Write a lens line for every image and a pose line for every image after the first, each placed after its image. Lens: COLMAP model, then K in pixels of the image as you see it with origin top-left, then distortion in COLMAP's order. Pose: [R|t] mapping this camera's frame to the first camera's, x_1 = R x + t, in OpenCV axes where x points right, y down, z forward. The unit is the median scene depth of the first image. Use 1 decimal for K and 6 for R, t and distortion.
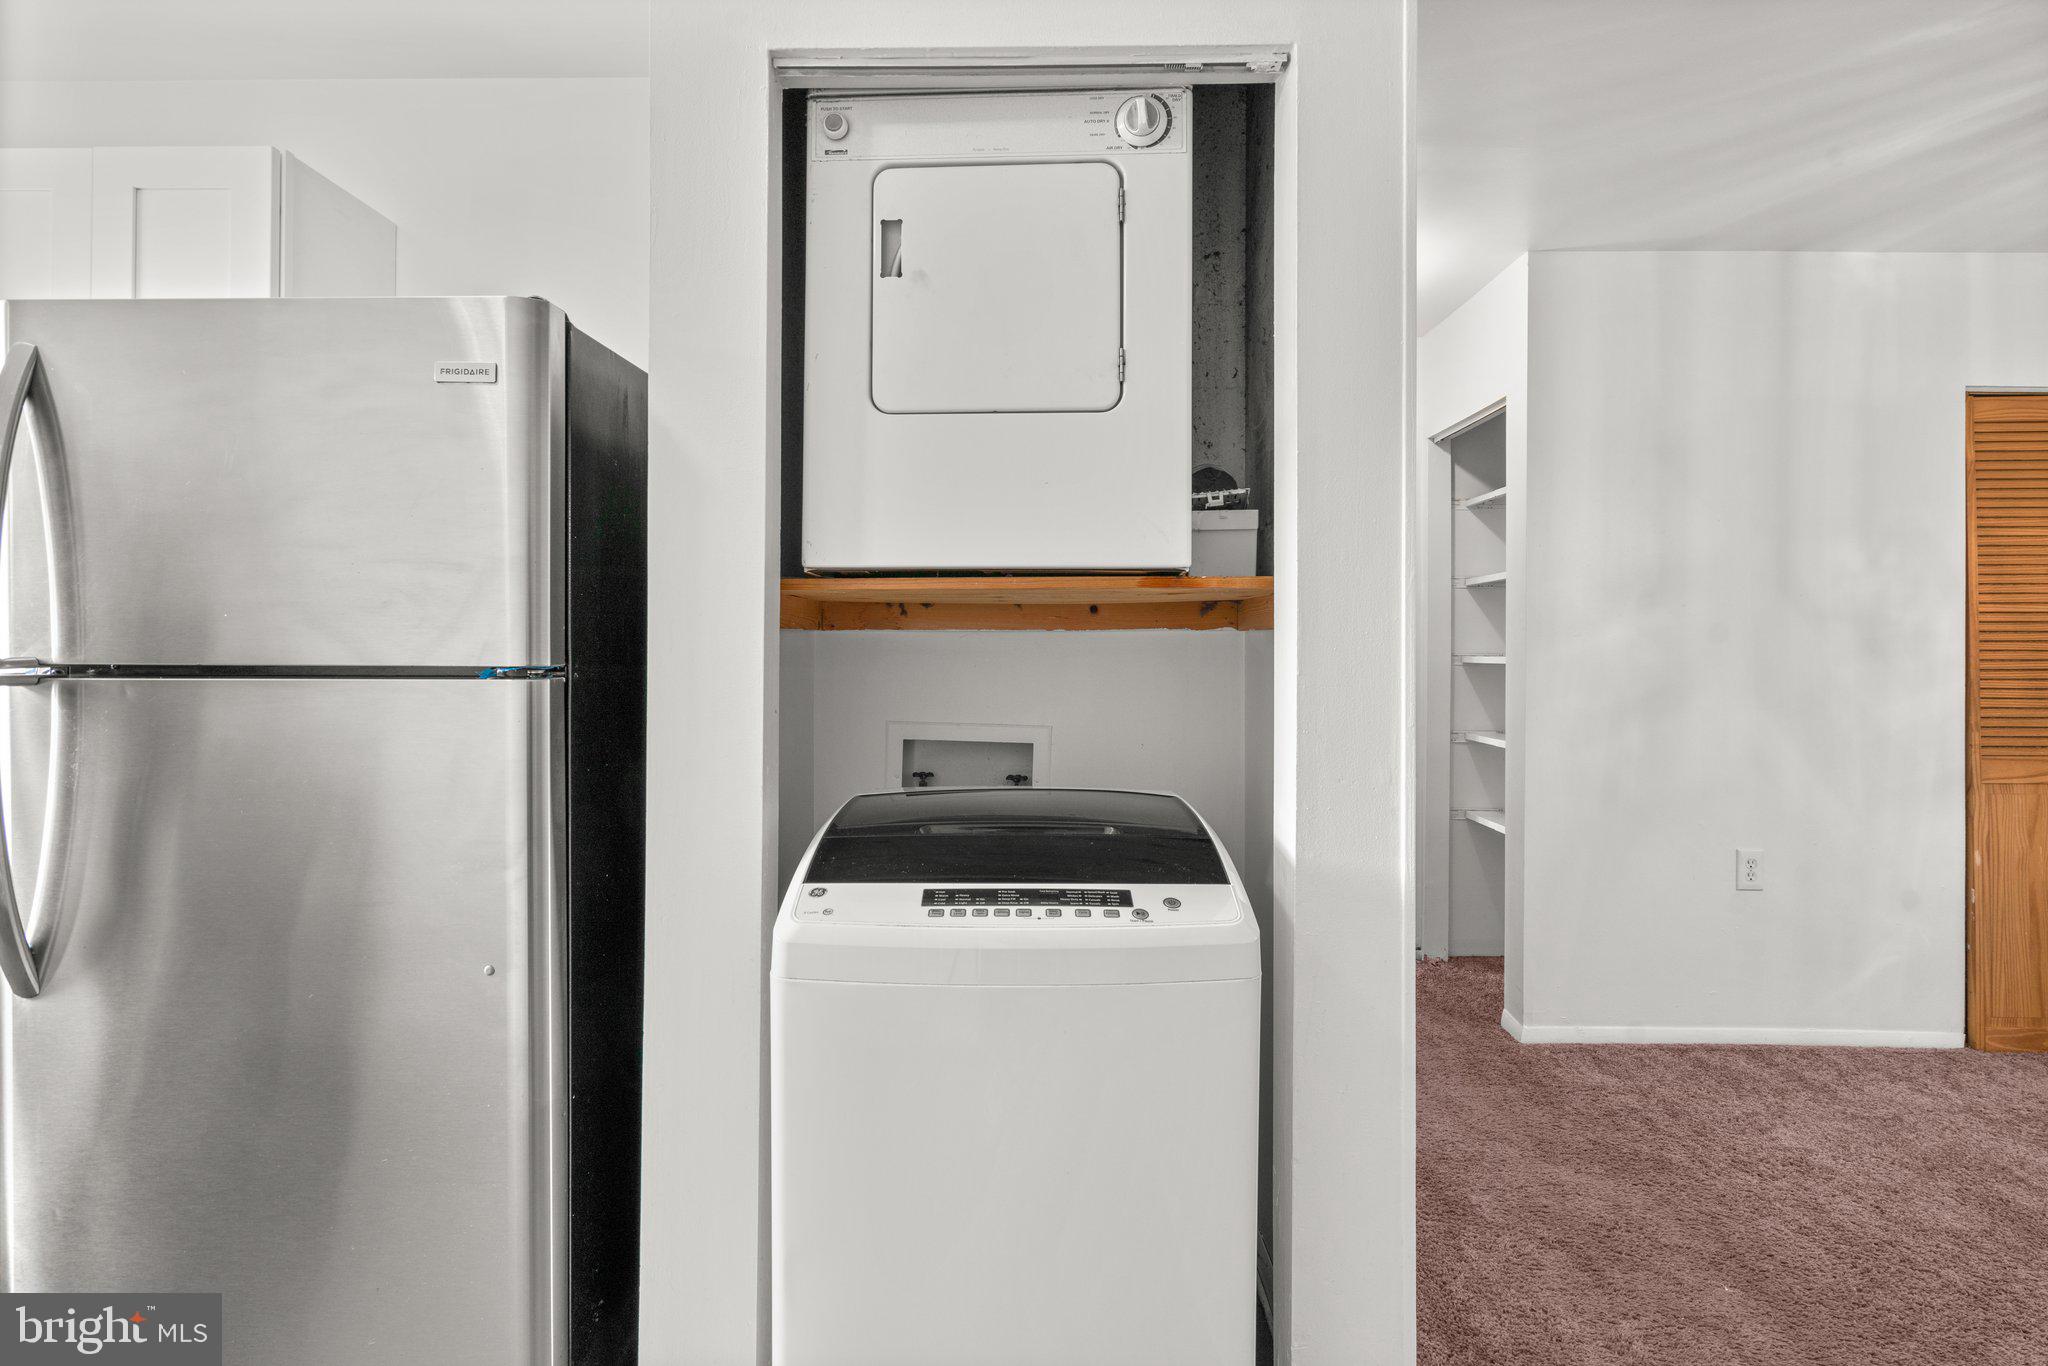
lens RADIAL K [[937.7, 0, 1034.7], [0, 937.7, 644.7], [0, 0, 1]] dist [-0.009075, 0.004879]
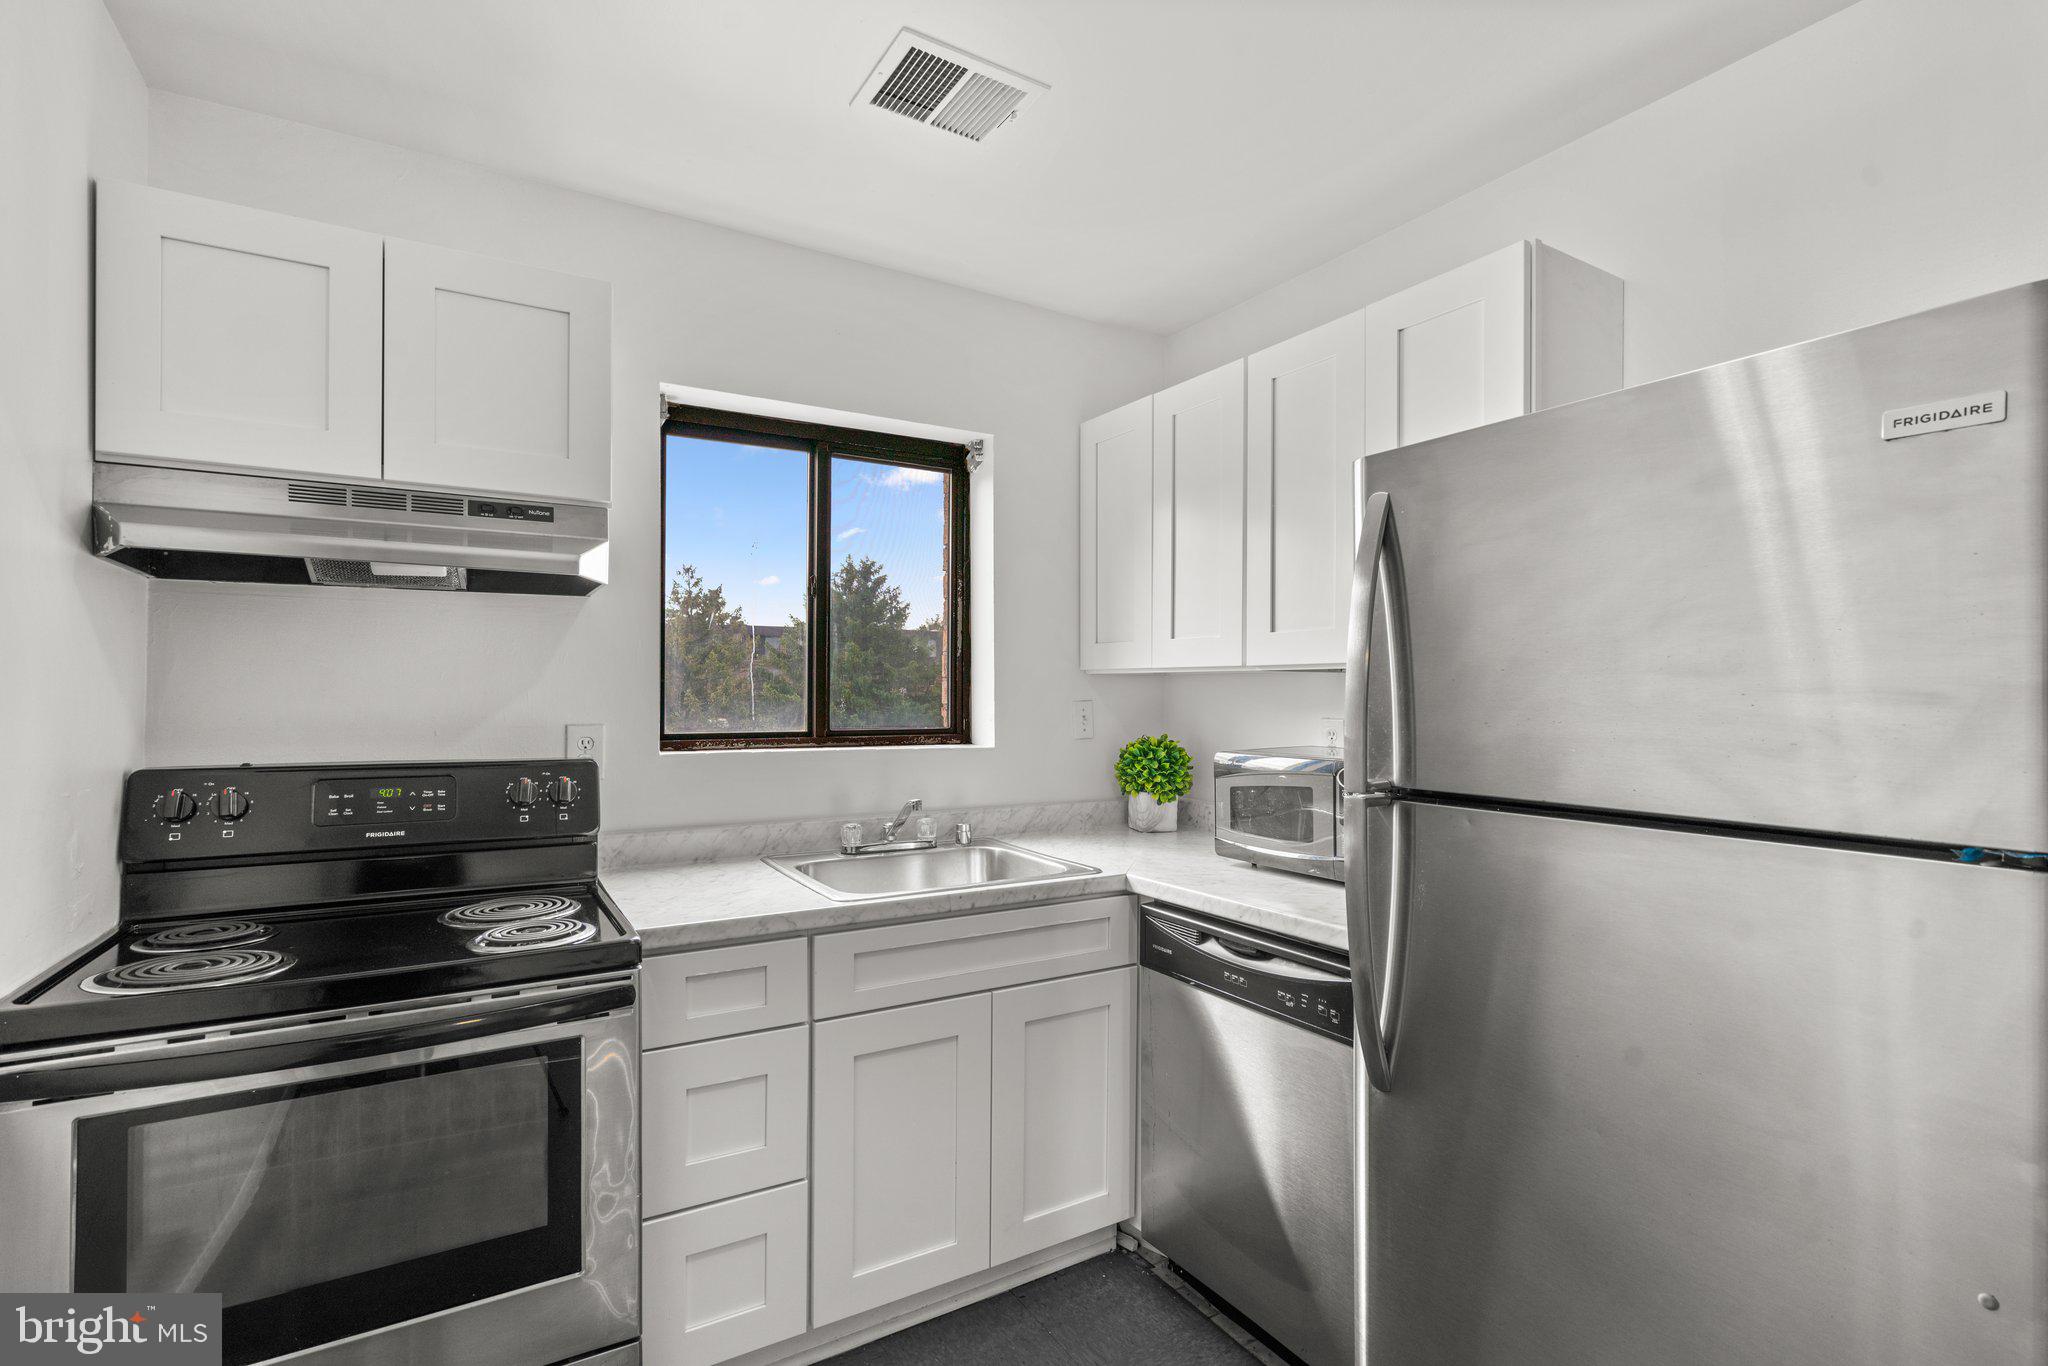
lens RADIAL K [[937.7, 0, 1010.8], [0, 937.7, 688.3], [0, 0, 1]] dist [-0.009075, 0.004879]
pose [[0.532471, -0.009429, -0.846395, -0.313456], [0.002197, 0.999950, -0.009757, -0.069189], [0.846445, 0.003336, 0.532466, 0.043045]]
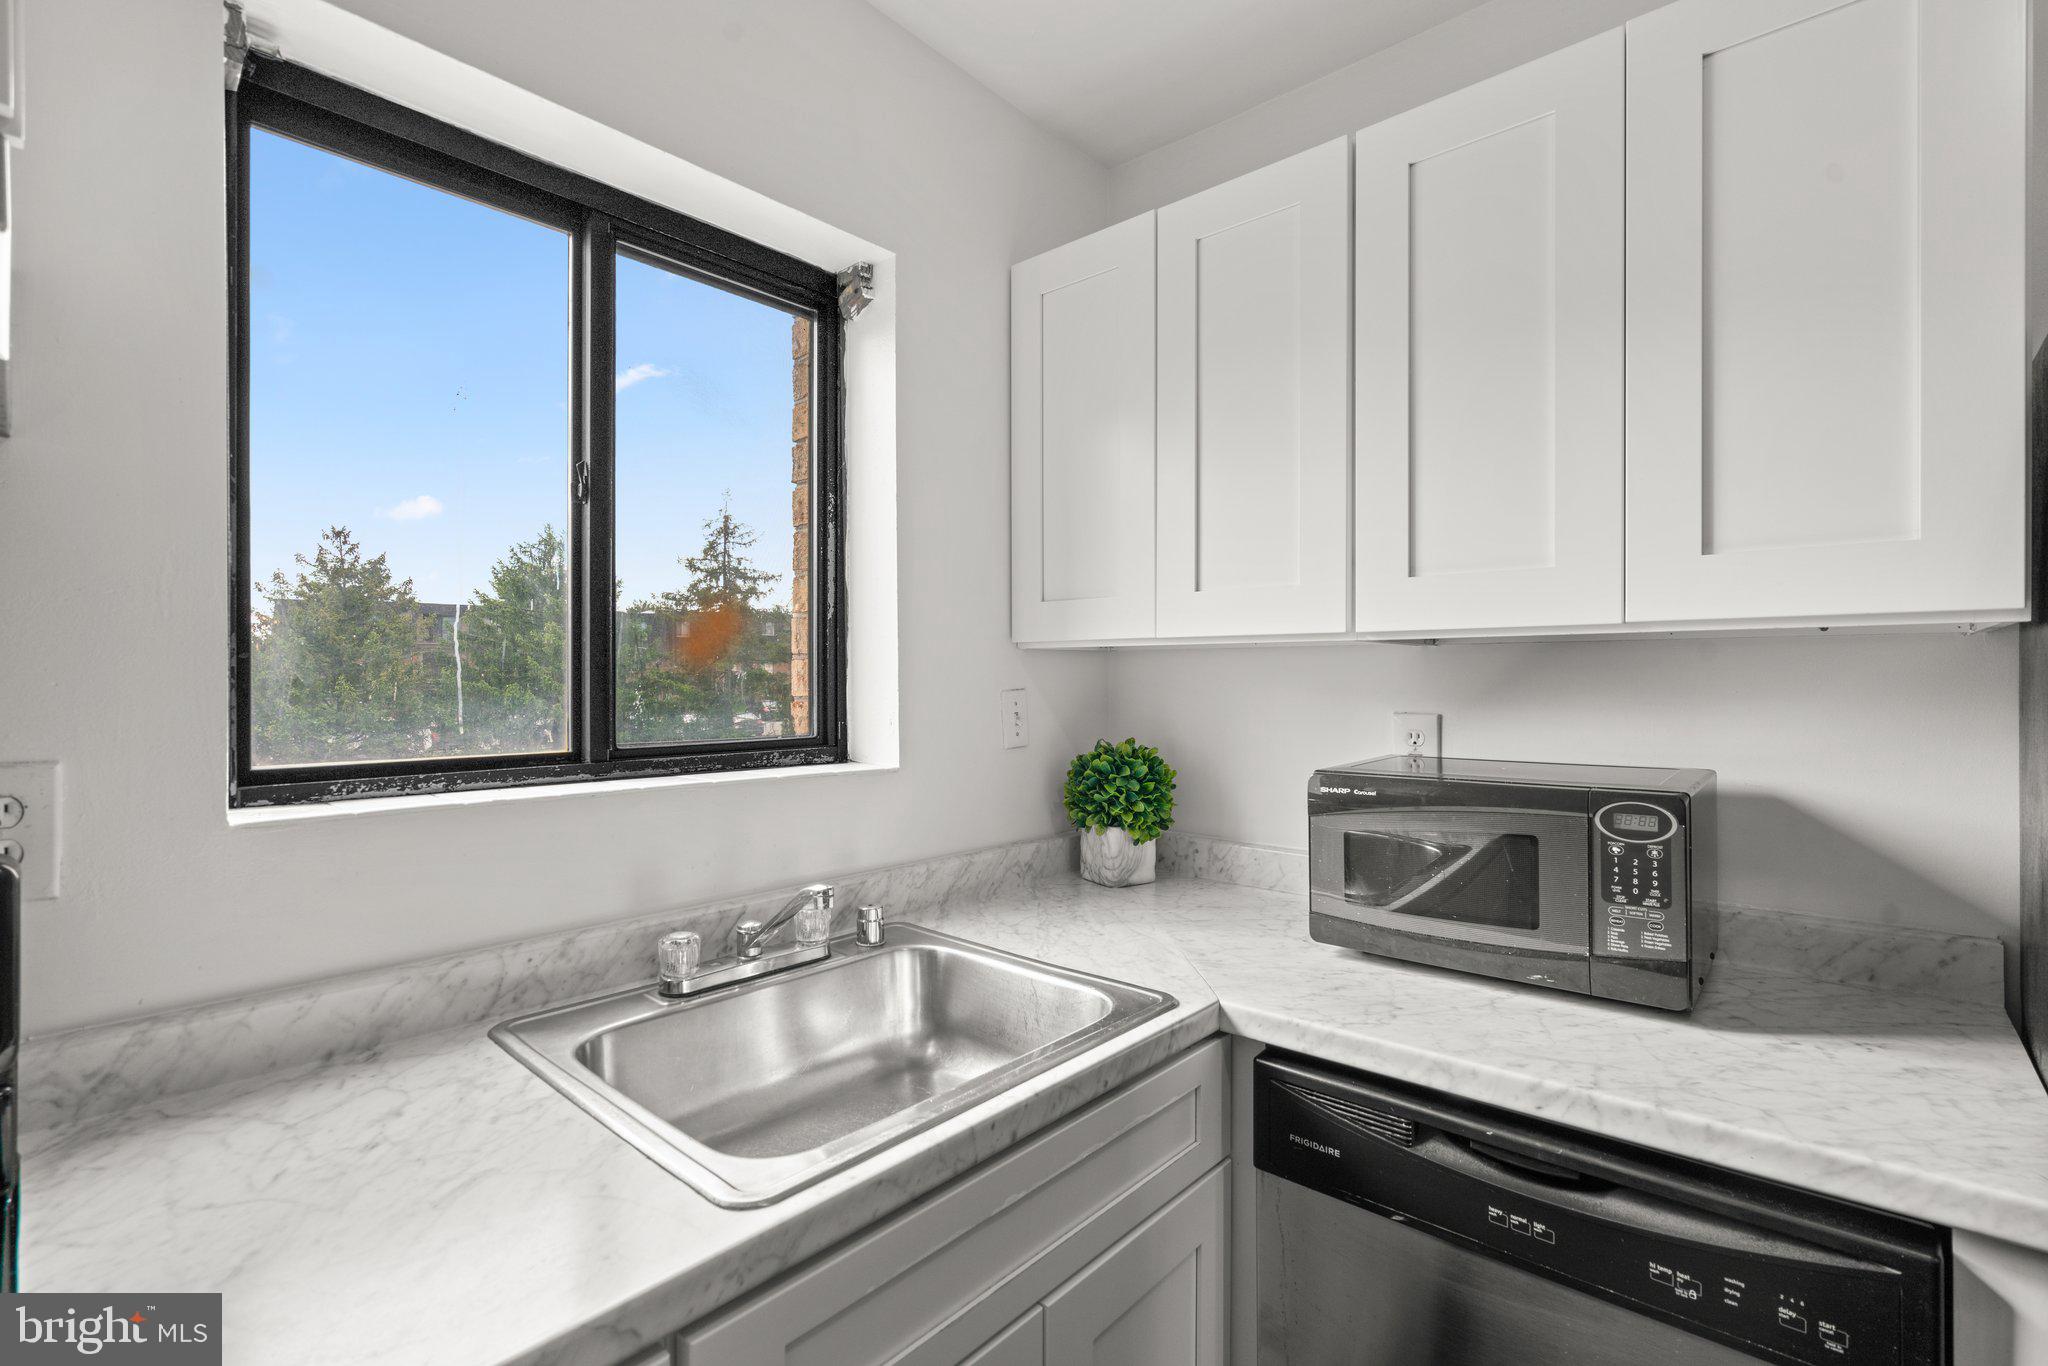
lens RADIAL K [[937.7, 0, 1000.5], [0, 937.7, 681.7], [0, 0, 1]] dist [-0.009075, 0.004879]
pose [[0.746913, -0.006282, -0.664892, -1.036462], [0.008958, 0.999960, 0.000614, -0.074301], [0.664861, -0.006415, 0.746940, 0.234380]]
